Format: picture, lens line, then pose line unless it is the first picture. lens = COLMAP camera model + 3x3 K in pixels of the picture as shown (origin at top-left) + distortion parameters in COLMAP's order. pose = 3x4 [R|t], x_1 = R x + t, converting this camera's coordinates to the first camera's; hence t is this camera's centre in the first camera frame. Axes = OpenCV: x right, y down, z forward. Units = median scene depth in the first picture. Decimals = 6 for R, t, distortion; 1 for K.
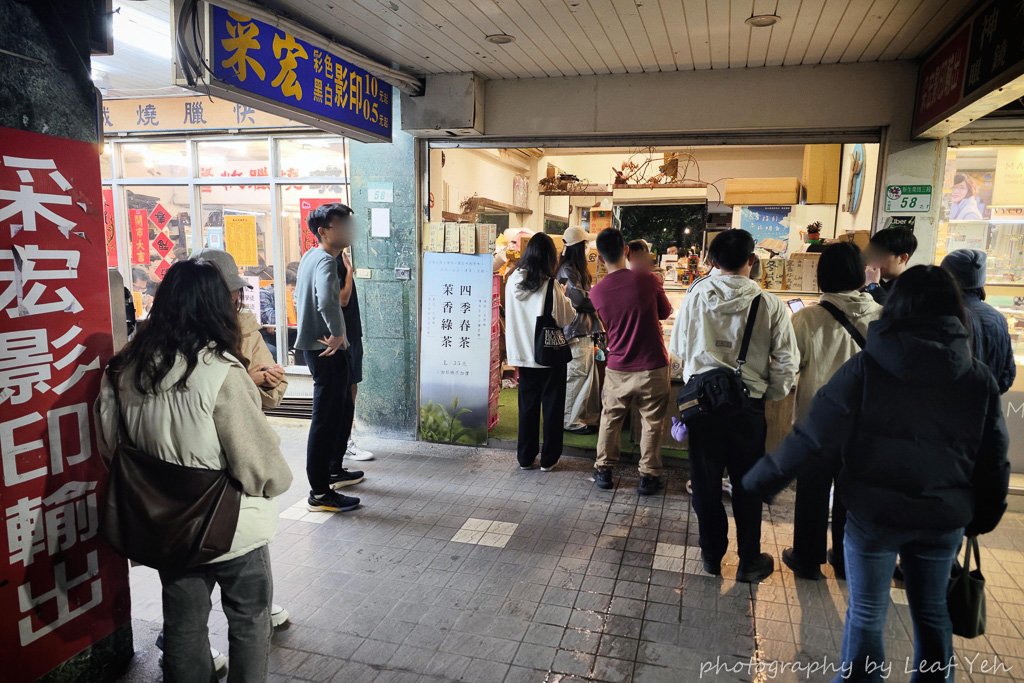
lens RADIAL K [[688.6, 0, 499.8], [0, 688.6, 343.8], [0, 0, 1]] dist [0.056550, -0.068870]
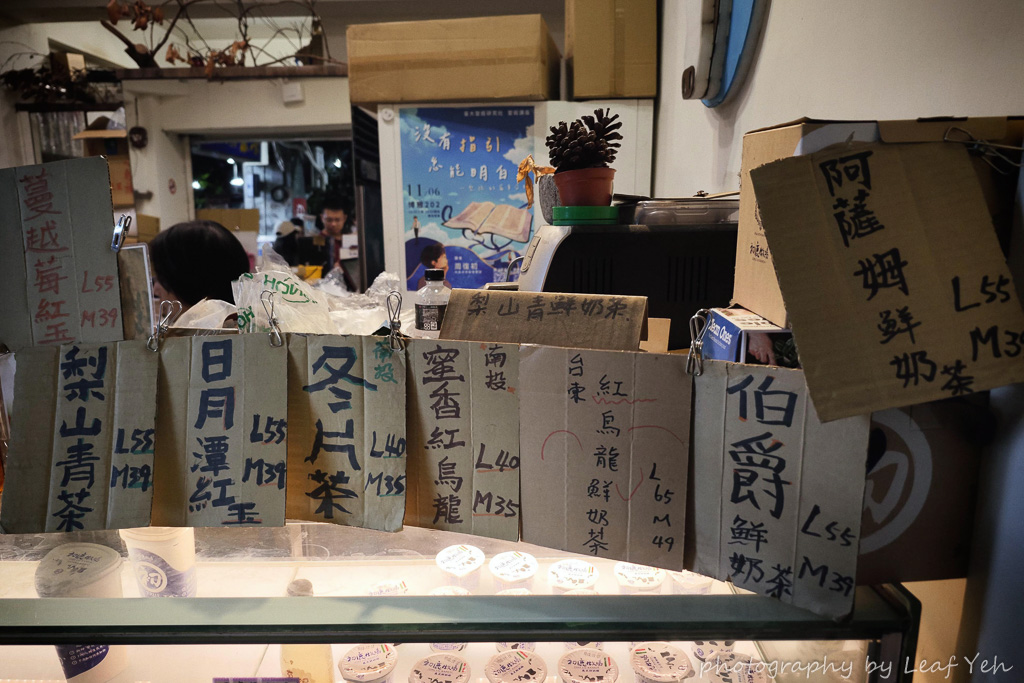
lens RADIAL K [[688.6, 0, 499.8], [0, 688.6, 343.8], [0, 0, 1]] dist [0.056550, -0.068870]
pose [[0.963604, -0.072485, 0.257321, 0.398065], [0.060321, 0.996670, 0.054865, -0.129995], [-0.260441, -0.037347, 0.964767, 0.865530]]
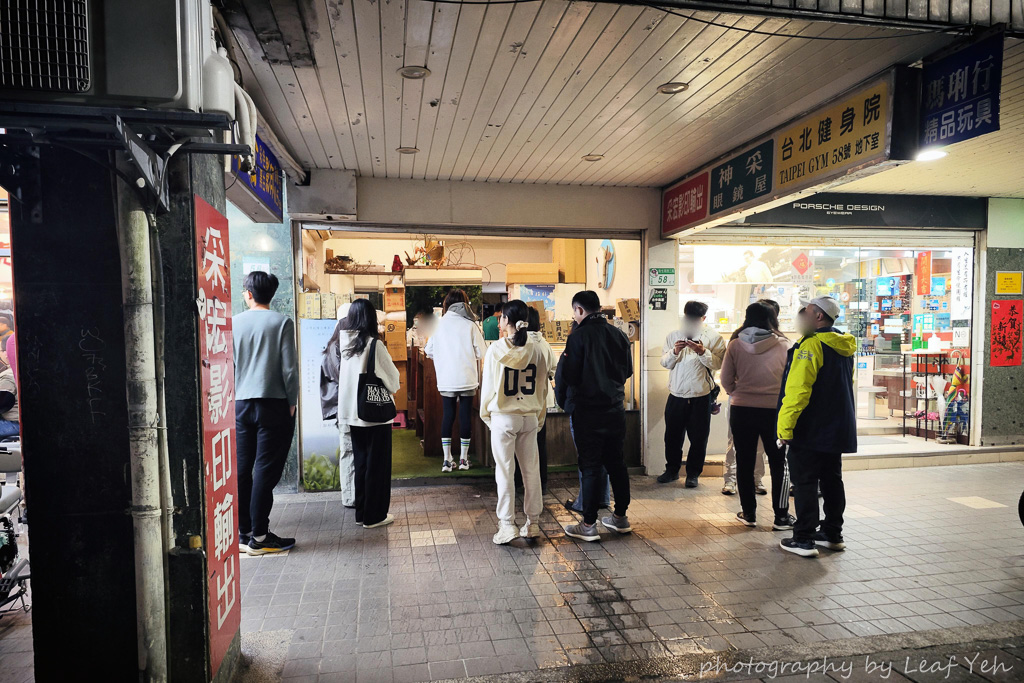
lens RADIAL K [[688.6, 0, 499.8], [0, 688.6, 343.8], [0, 0, 1]] dist [0.056550, -0.068870]
pose [[0.899335, -0.030552, 0.436191, -0.310926], [0.082012, 0.991638, -0.099636, 0.044632], [-0.429499, 0.125380, 0.894321, -0.135178]]
